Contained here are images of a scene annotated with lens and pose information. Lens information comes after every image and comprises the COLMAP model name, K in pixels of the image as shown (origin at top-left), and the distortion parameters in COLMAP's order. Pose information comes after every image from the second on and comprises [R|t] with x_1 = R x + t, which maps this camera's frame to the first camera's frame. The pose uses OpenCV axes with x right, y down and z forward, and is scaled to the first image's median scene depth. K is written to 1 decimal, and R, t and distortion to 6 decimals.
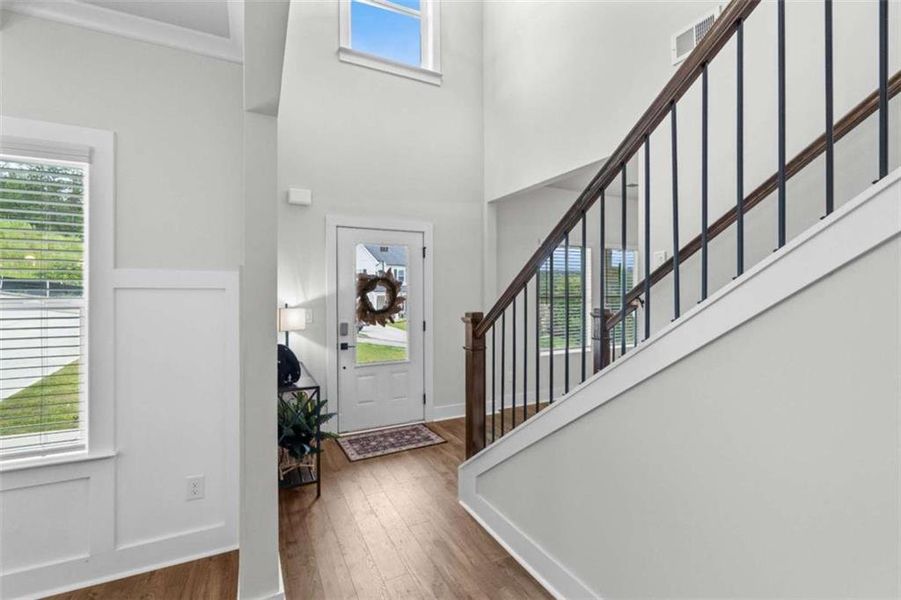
lens RADIAL K [[399.6, 0, 451.5], [0, 399.6, 301.5], [0, 0, 1]] dist [-0.005583, -0.000065]
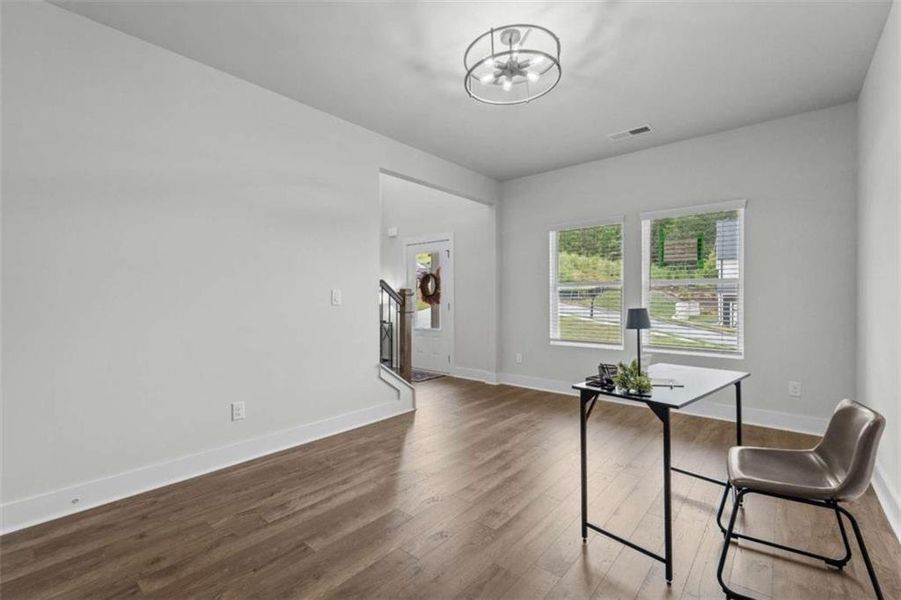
lens RADIAL K [[399.6, 0, 450.1], [0, 399.6, 295.9], [0, 0, 1]] dist [-0.005583, -0.000065]
pose [[0.387926, -0.004237, -0.921681, 1.249103], [-0.008151, 0.999935, -0.008027, 0.037185], [0.921655, 0.010626, 0.387866, 0.473970]]
